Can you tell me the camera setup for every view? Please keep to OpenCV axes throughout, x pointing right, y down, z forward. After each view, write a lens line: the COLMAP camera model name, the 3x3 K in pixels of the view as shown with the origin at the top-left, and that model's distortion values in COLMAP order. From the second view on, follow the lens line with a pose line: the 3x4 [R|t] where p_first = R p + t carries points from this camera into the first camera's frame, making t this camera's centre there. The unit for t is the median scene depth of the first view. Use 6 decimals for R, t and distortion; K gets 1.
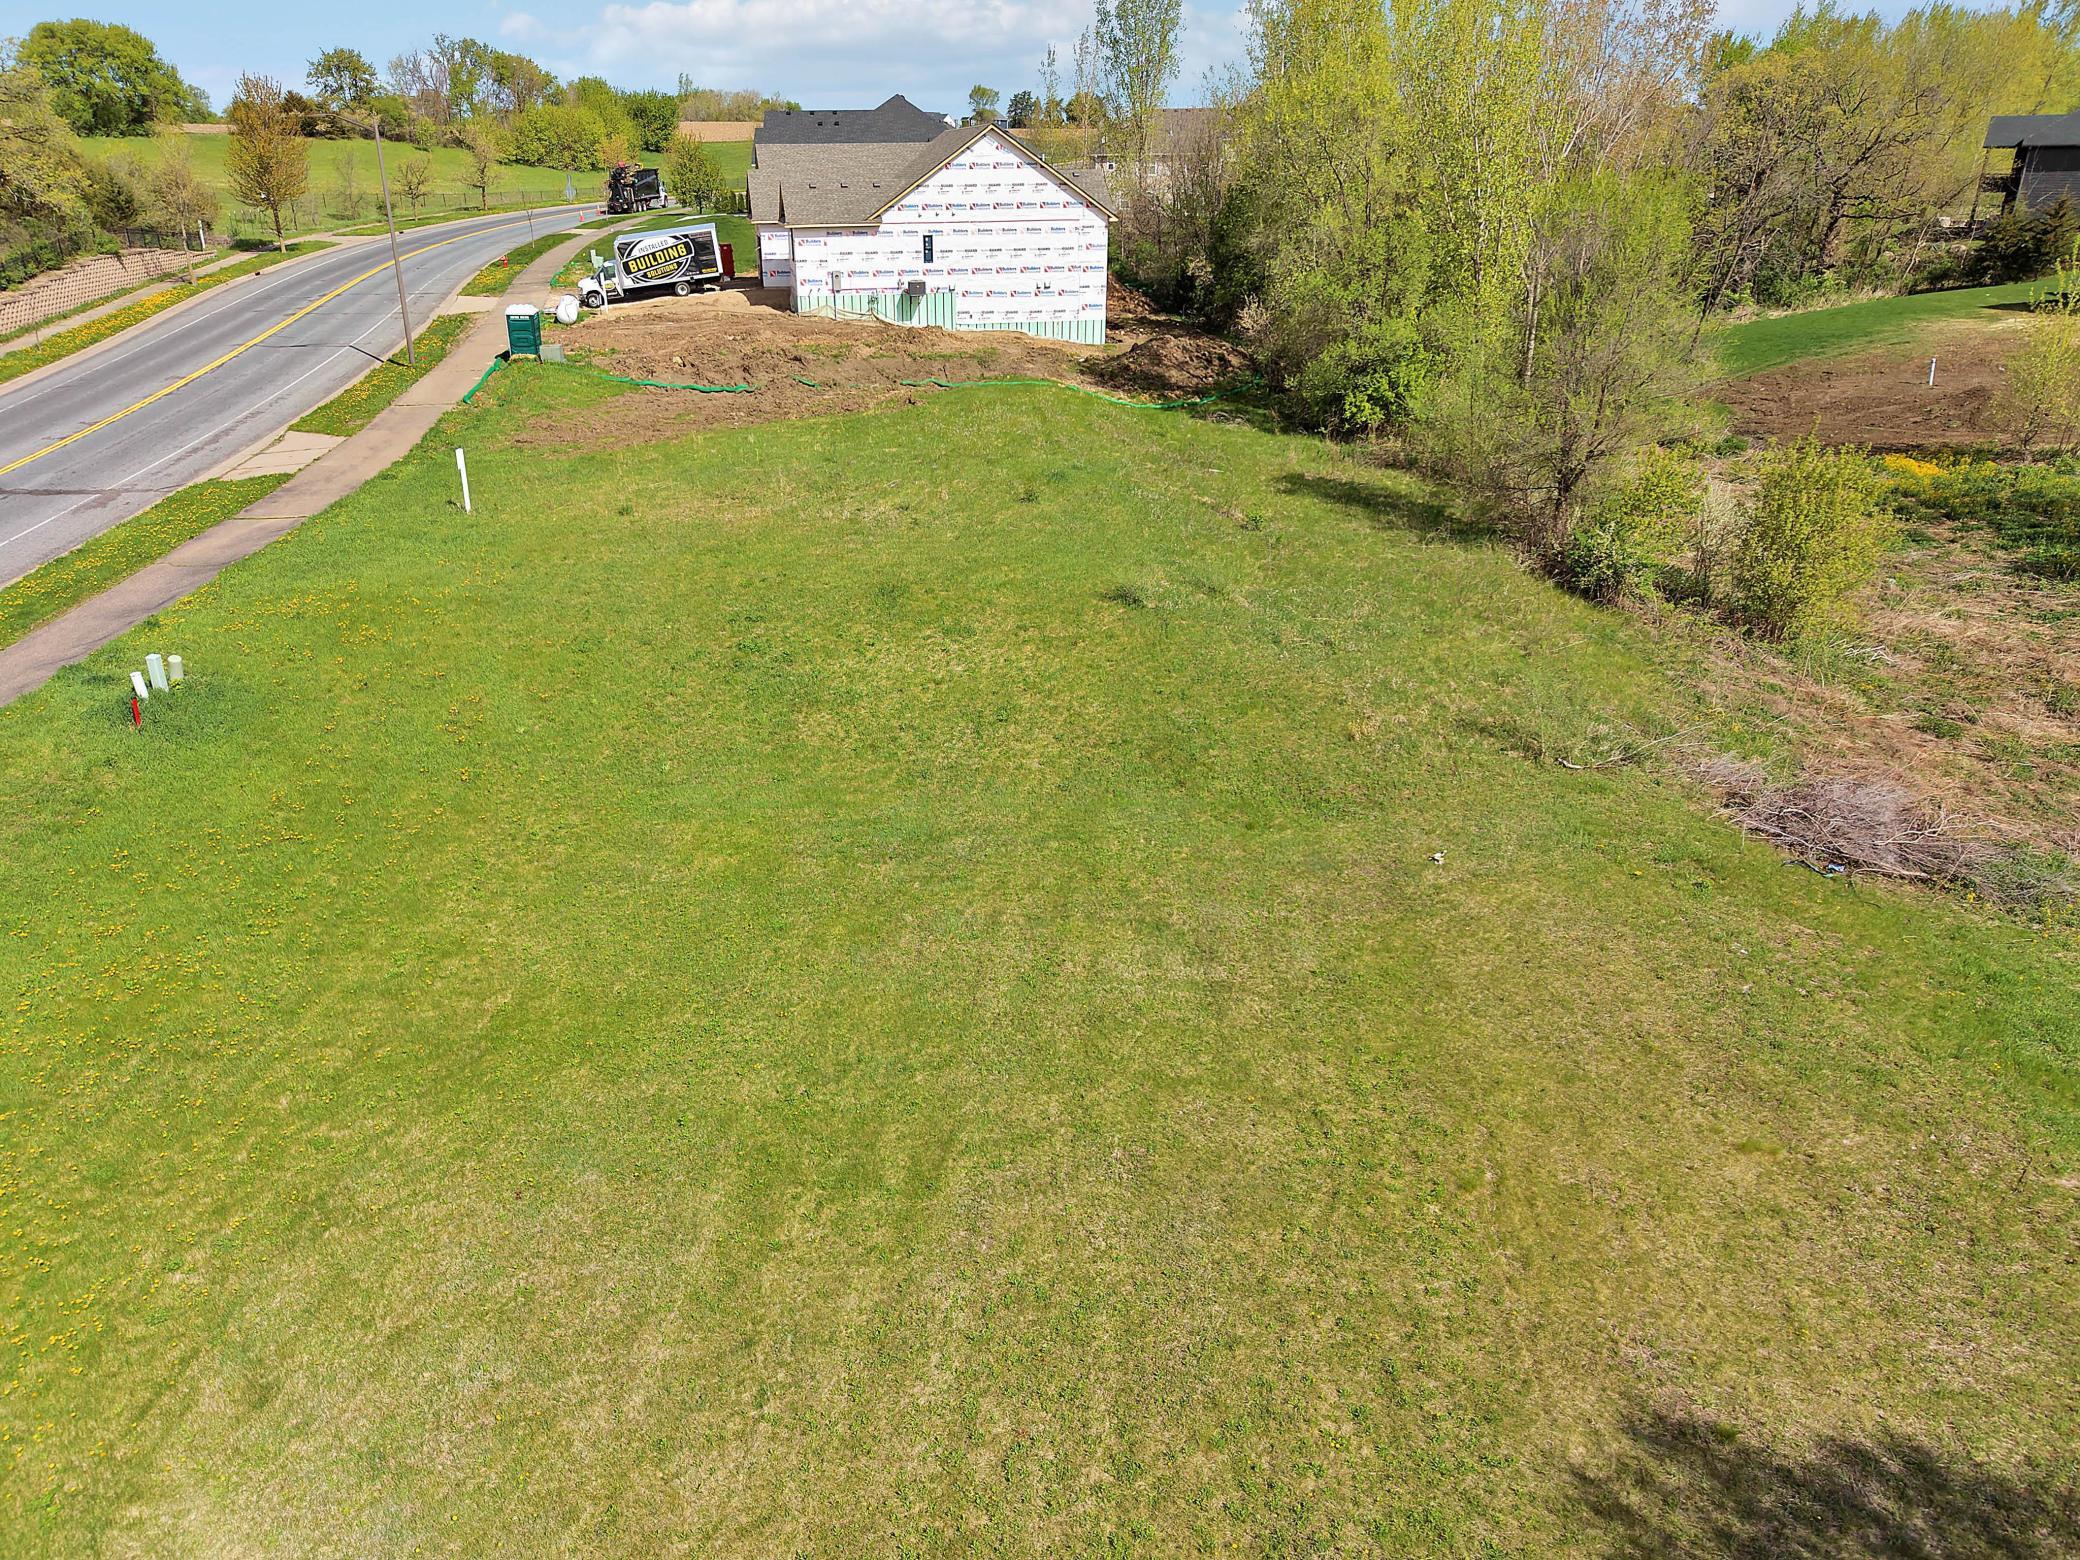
lens RADIAL K [[1395.0, 0, 969.1], [0, 1395.0, 784.0], [0, 0, 1]] dist [0.013090, -0.005414]
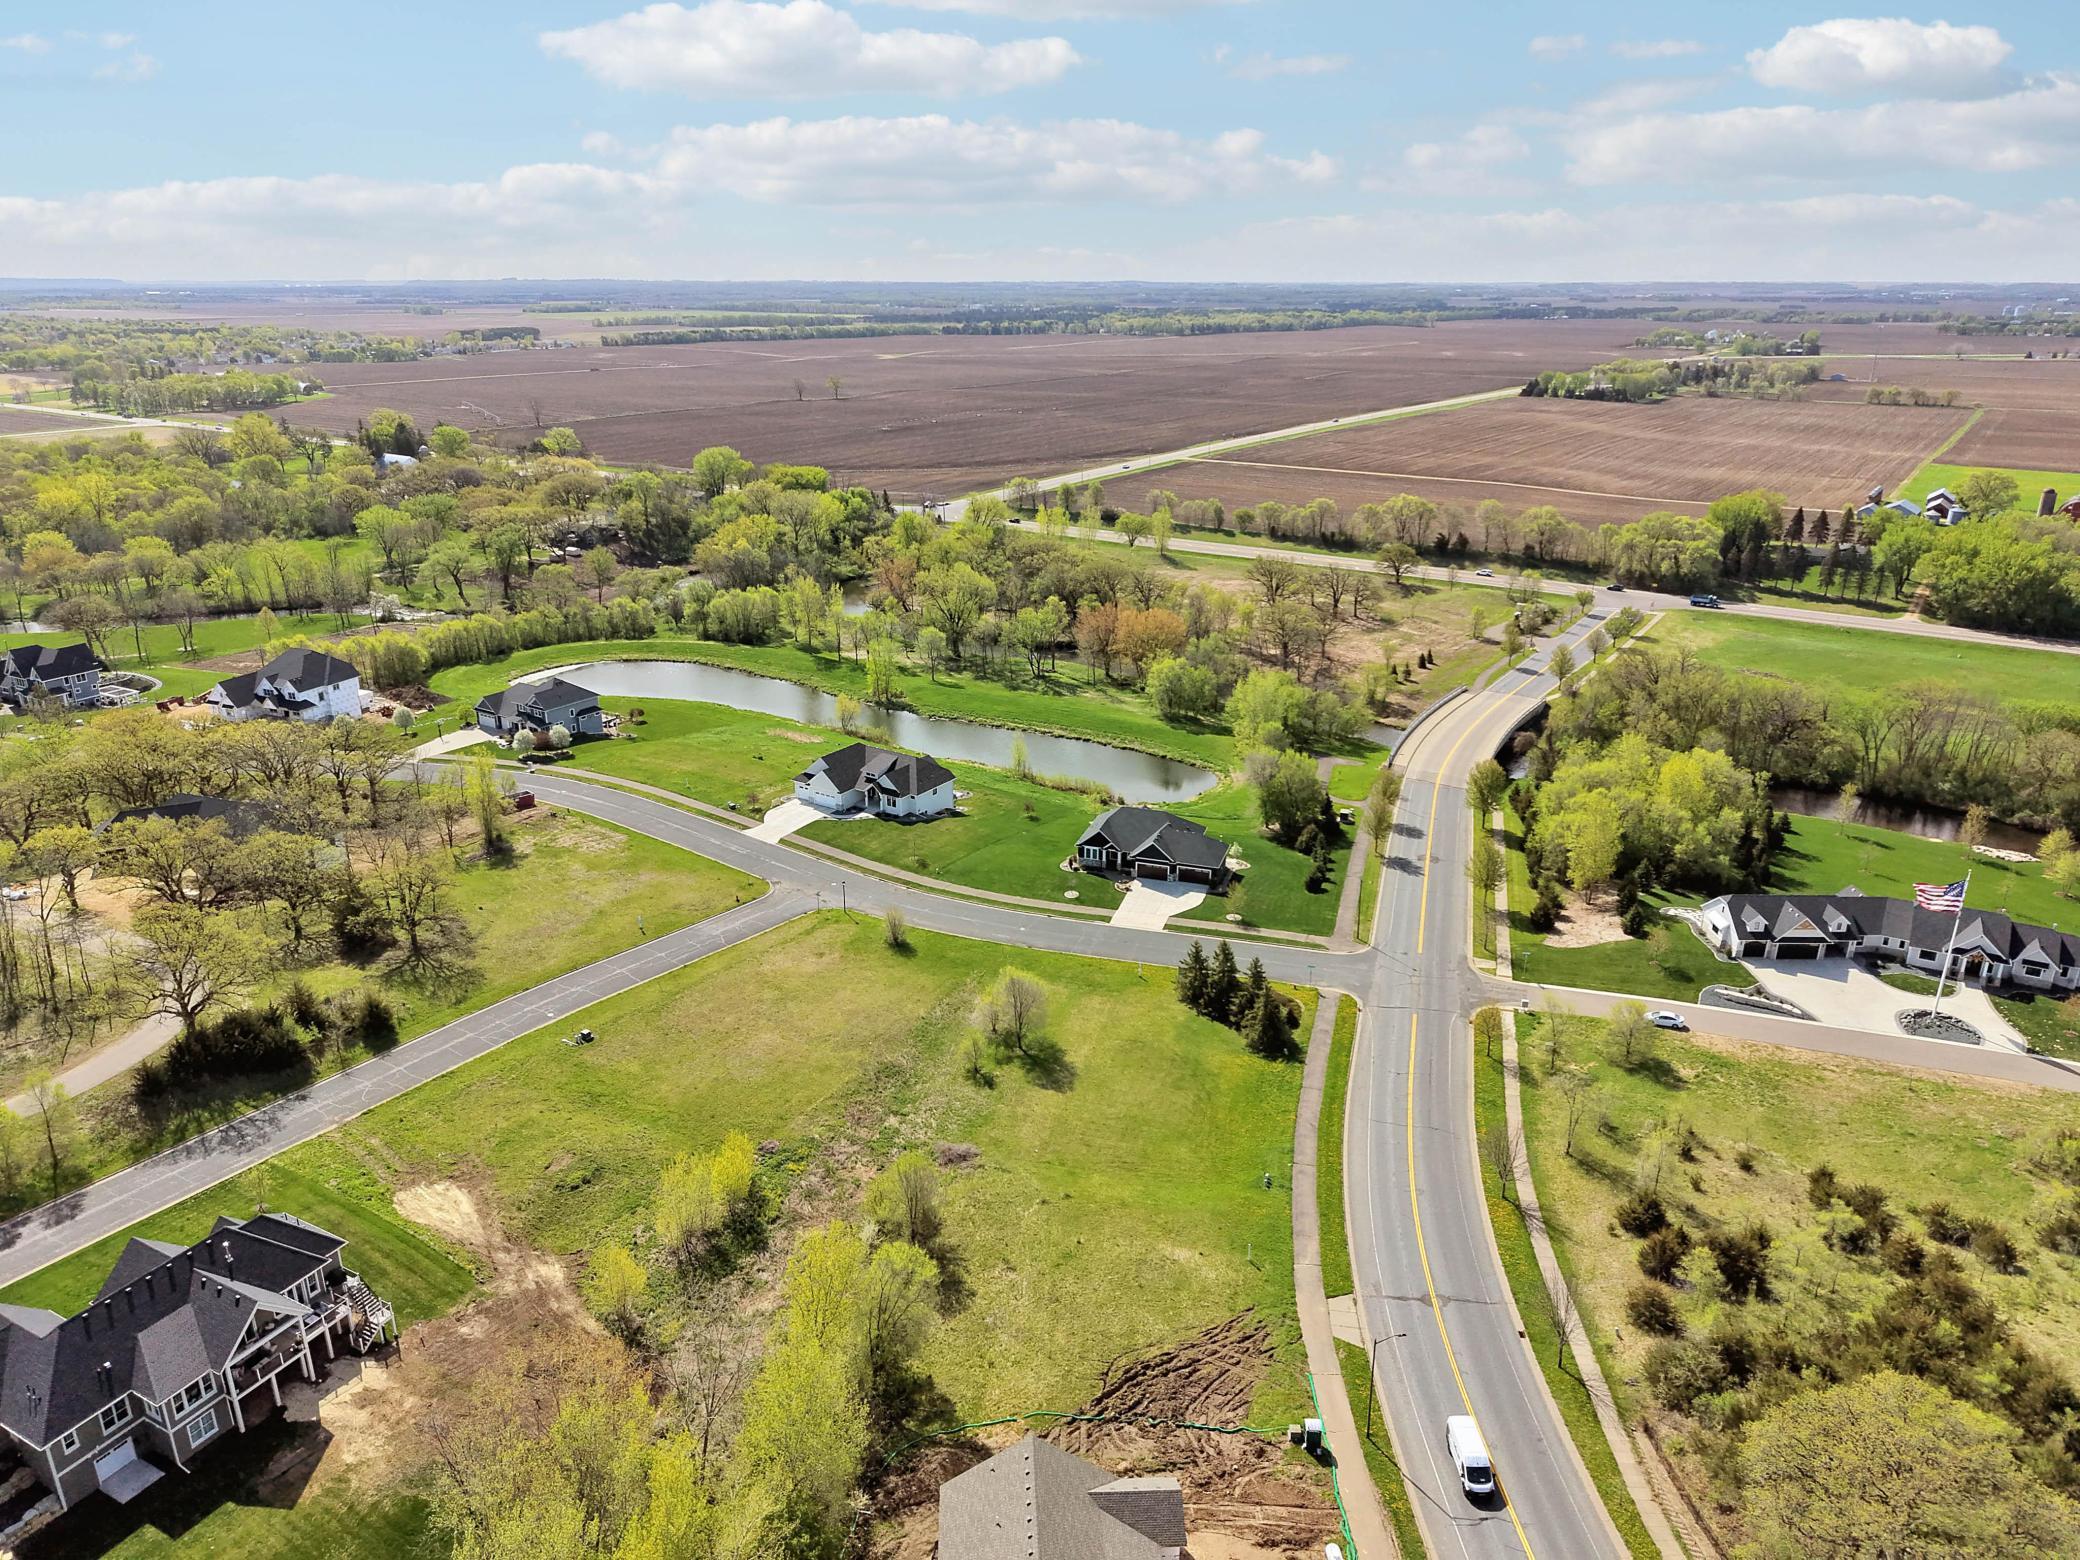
lens RADIAL K [[1384.6, 0, 1032.9], [0, 1384.6, 810.1], [0, 0, 1]] dist [0.055999, -0.072238]
pose [[-0.989230, -0.042955, 0.139924, -0.153855], [0.068387, 0.709569, 0.701310, -1.890758], [-0.129410, 0.703326, -0.698989, 1.506010]]
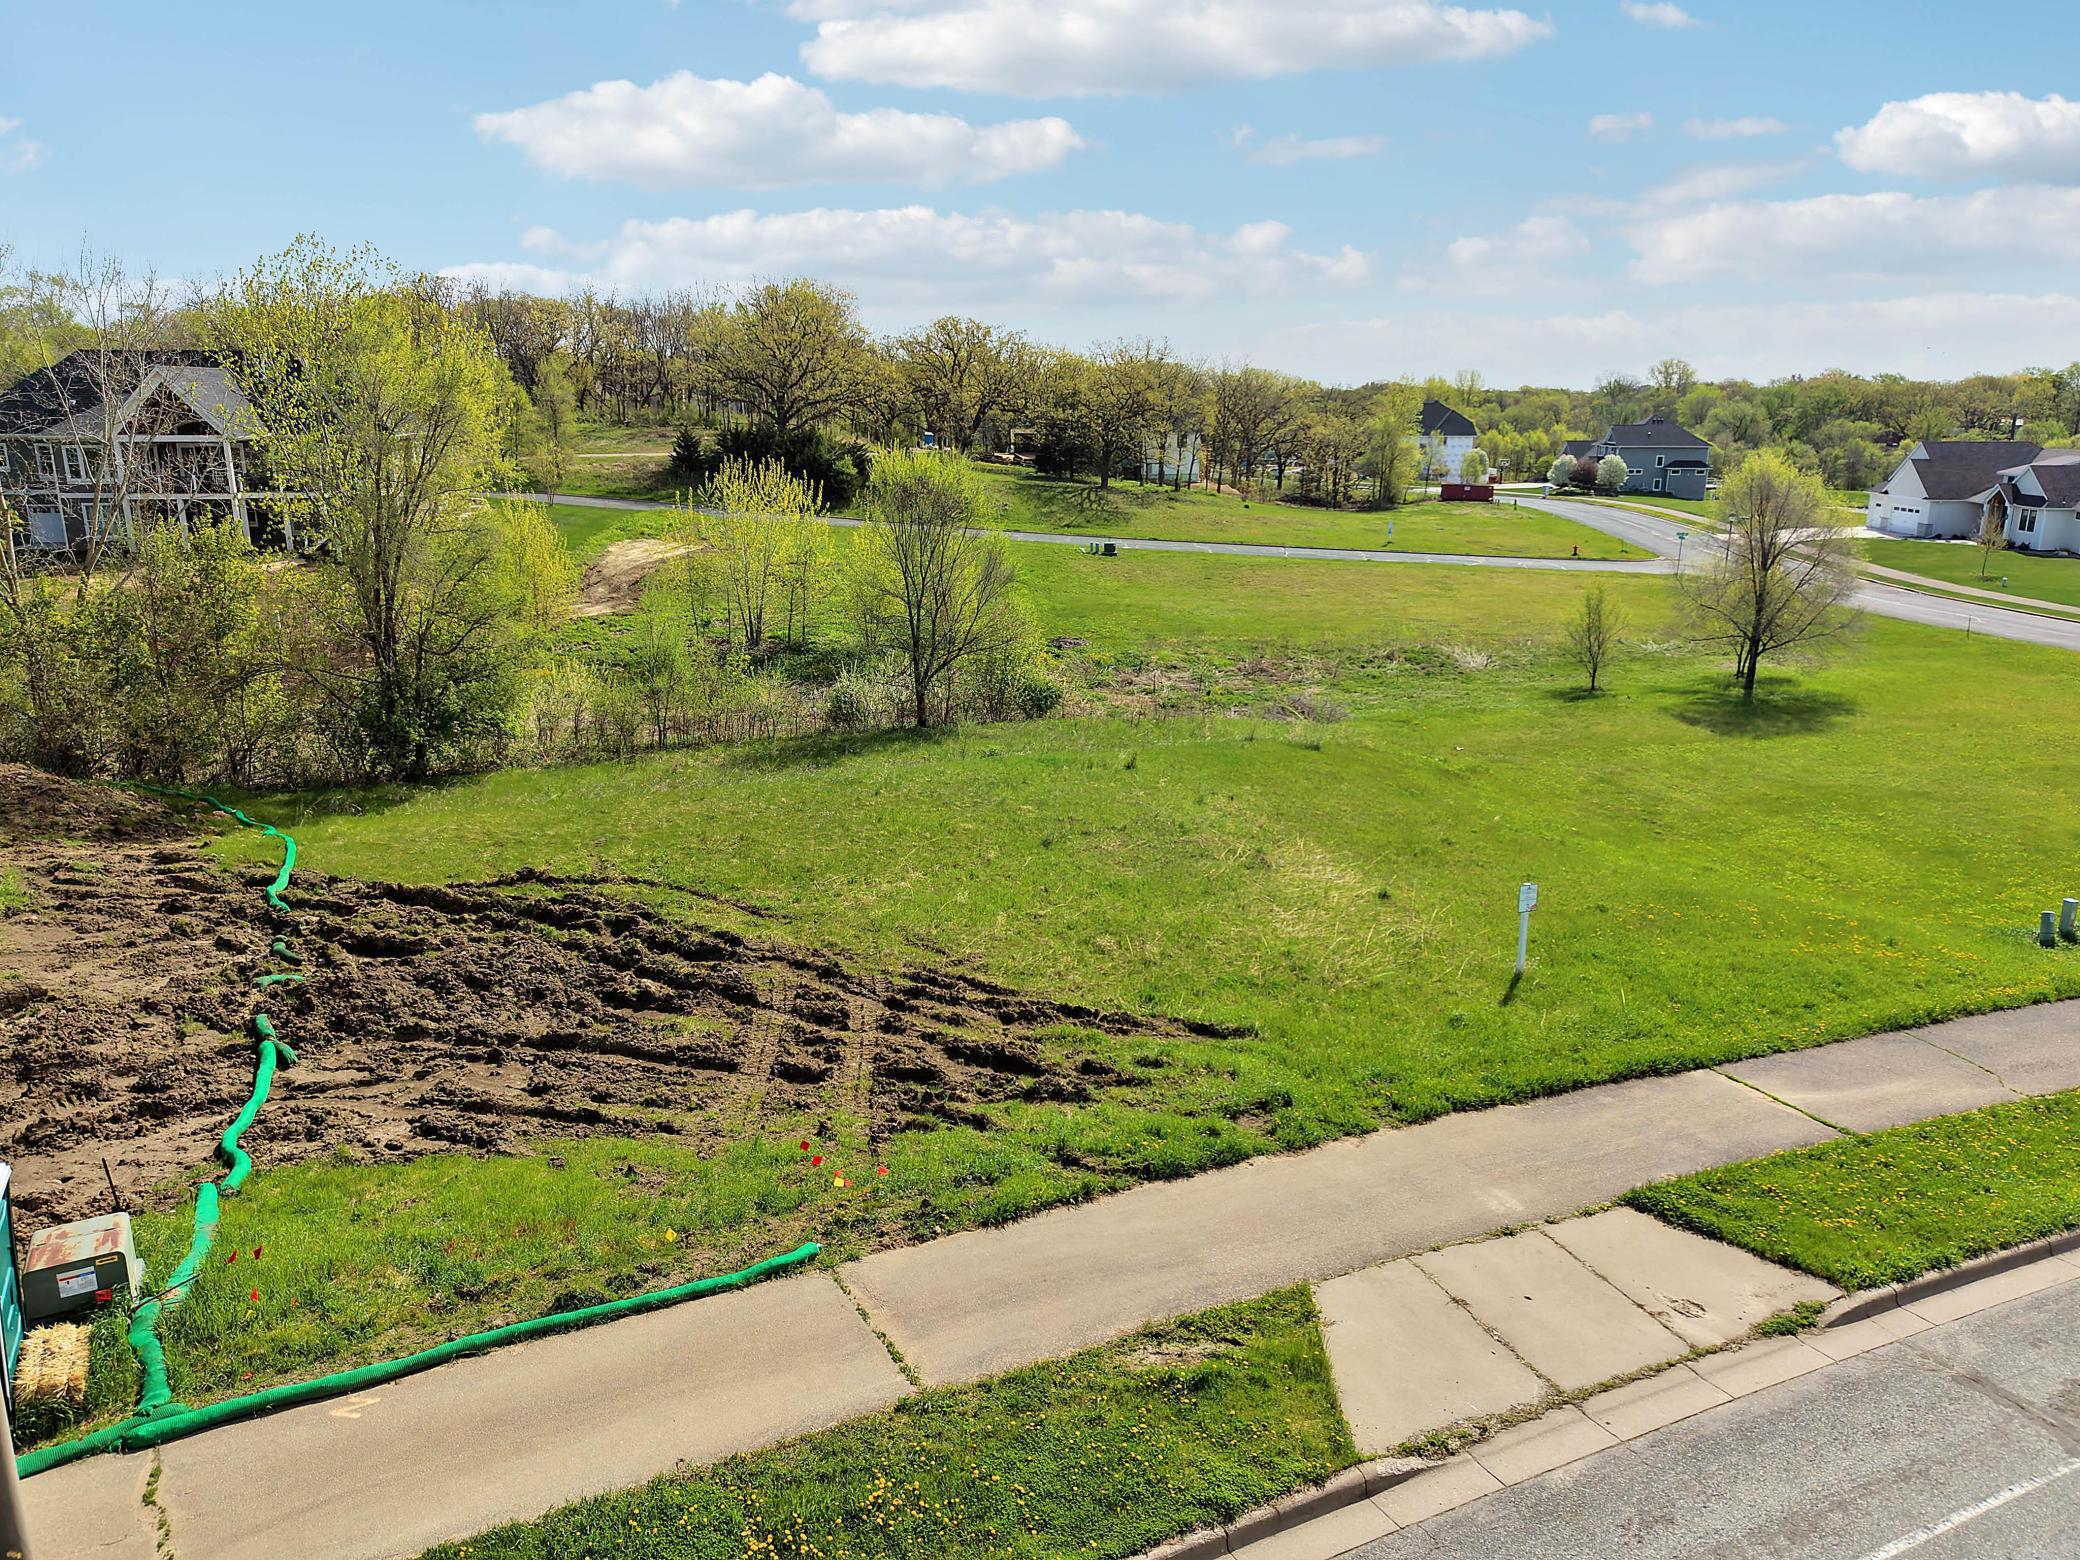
lens RADIAL K [[1392.4, 0, 1028.2], [0, 1392.4, 784.3], [0, 0, 1]] dist [0.037490, -0.038325]
pose [[-0.394457, -0.235535, 0.888216, -0.480379], [0.373536, 0.842030, 0.389175, -0.354115], [-0.839568, 0.485293, -0.244164, 0.756489]]
